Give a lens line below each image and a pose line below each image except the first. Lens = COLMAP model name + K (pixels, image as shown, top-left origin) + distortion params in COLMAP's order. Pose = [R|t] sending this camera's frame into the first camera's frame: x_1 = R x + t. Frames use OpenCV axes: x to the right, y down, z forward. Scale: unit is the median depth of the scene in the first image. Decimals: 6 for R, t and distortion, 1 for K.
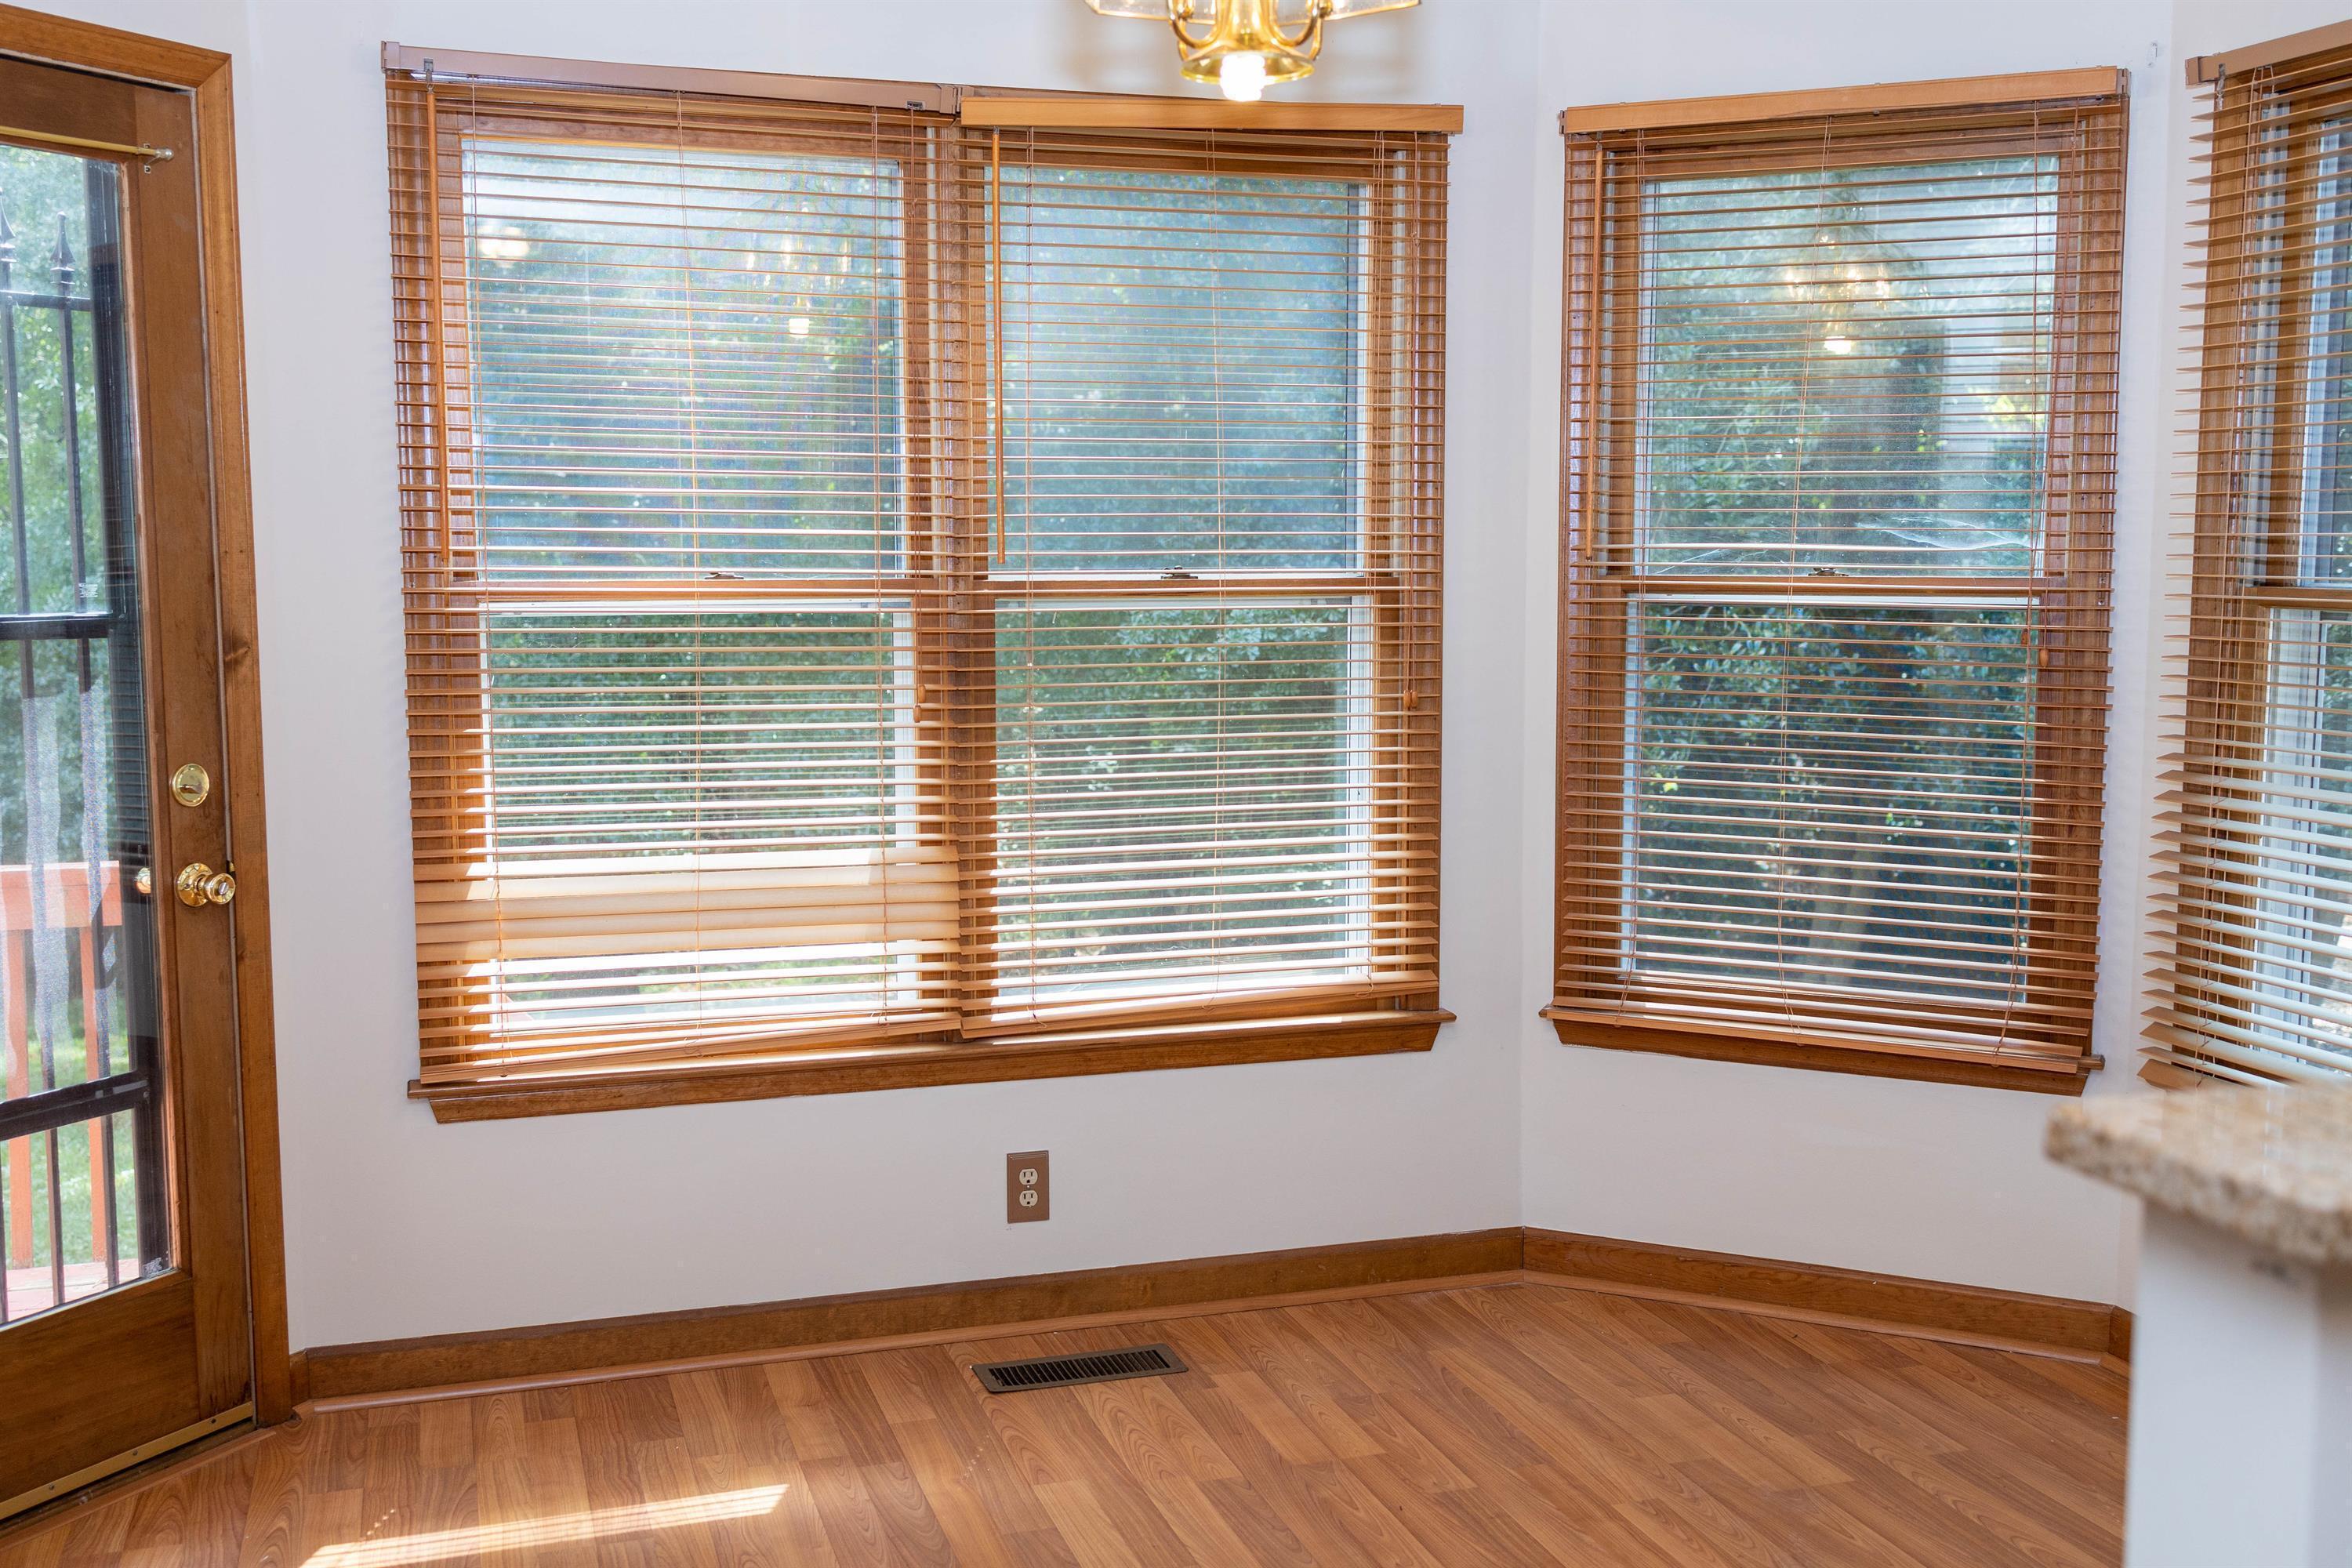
lens RADIAL K [[2282.8, 0, 1176.0], [0, 2282.8, 784.0], [0, 0, 1]] dist [-0.015101, 0.027800]
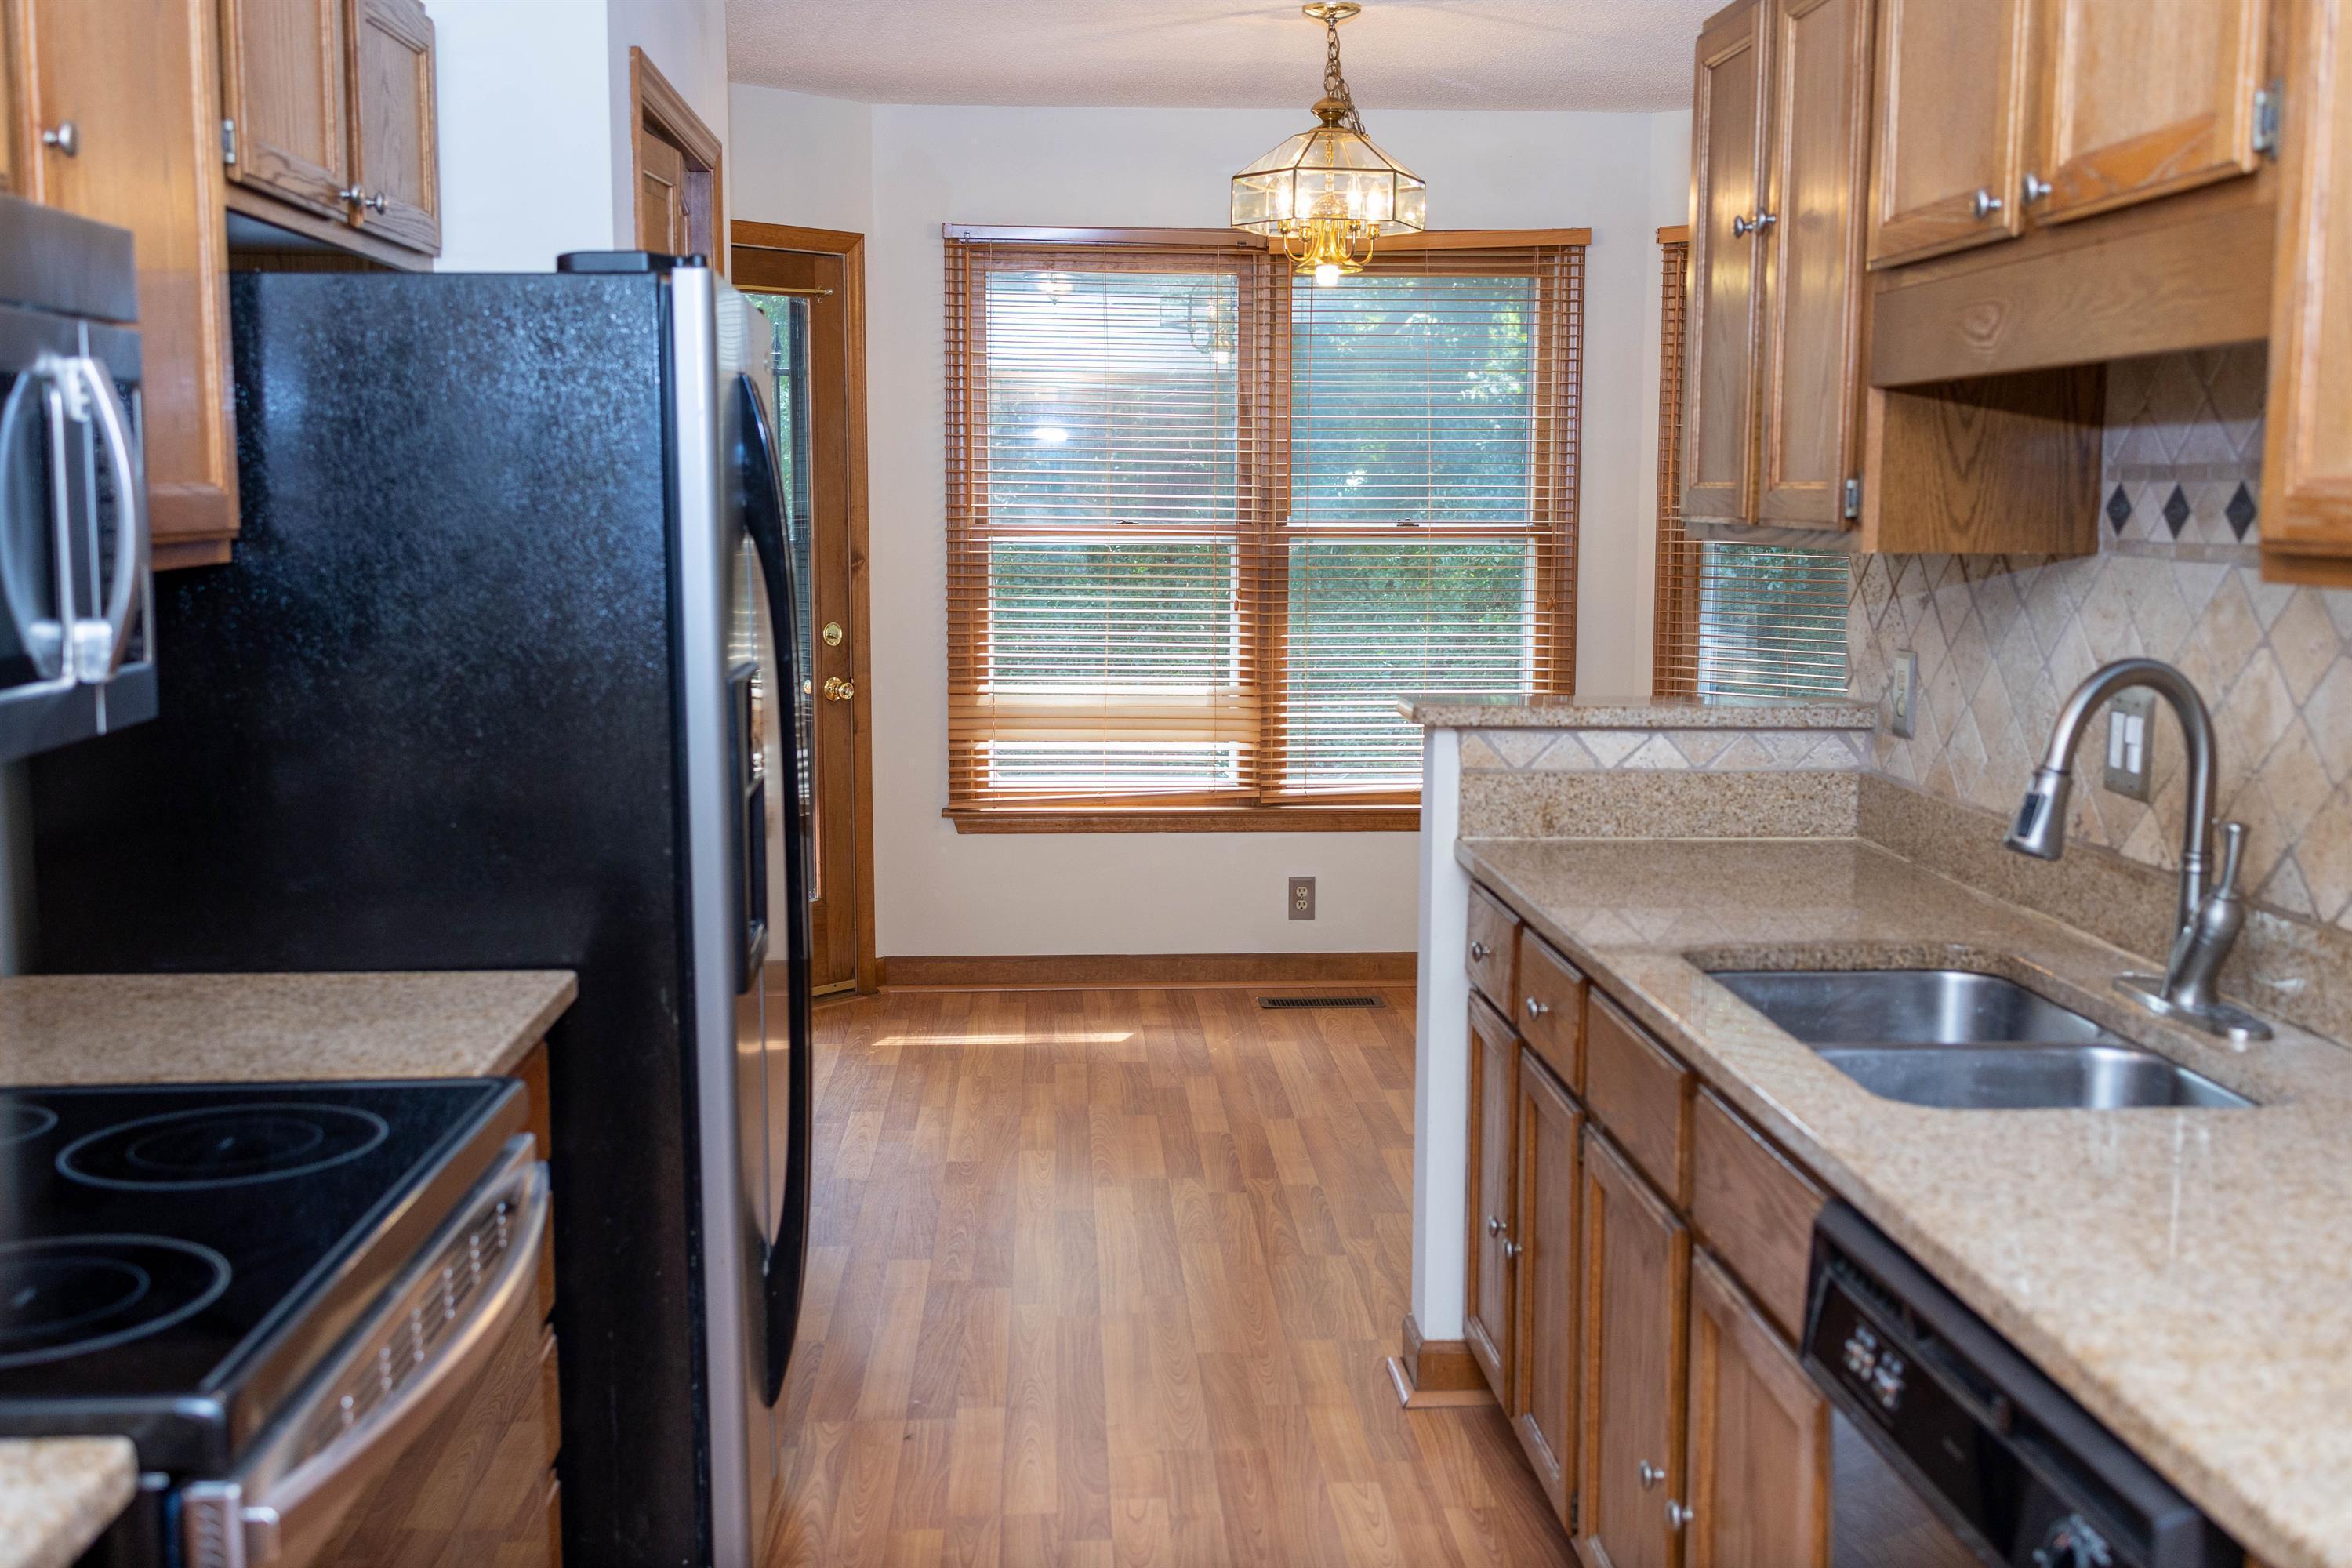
lens RADIAL K [[2334.1, 0, 1176.0], [0, 2334.1, 784.0], [0, 0, 1]] dist [-0.006375, -0.035330]
pose [[0.965842, 0.037396, -0.256418, 0.294513], [-0.031342, 0.999126, 0.027659, 0.055664], [0.257228, -0.018677, 0.966170, -0.685269]]
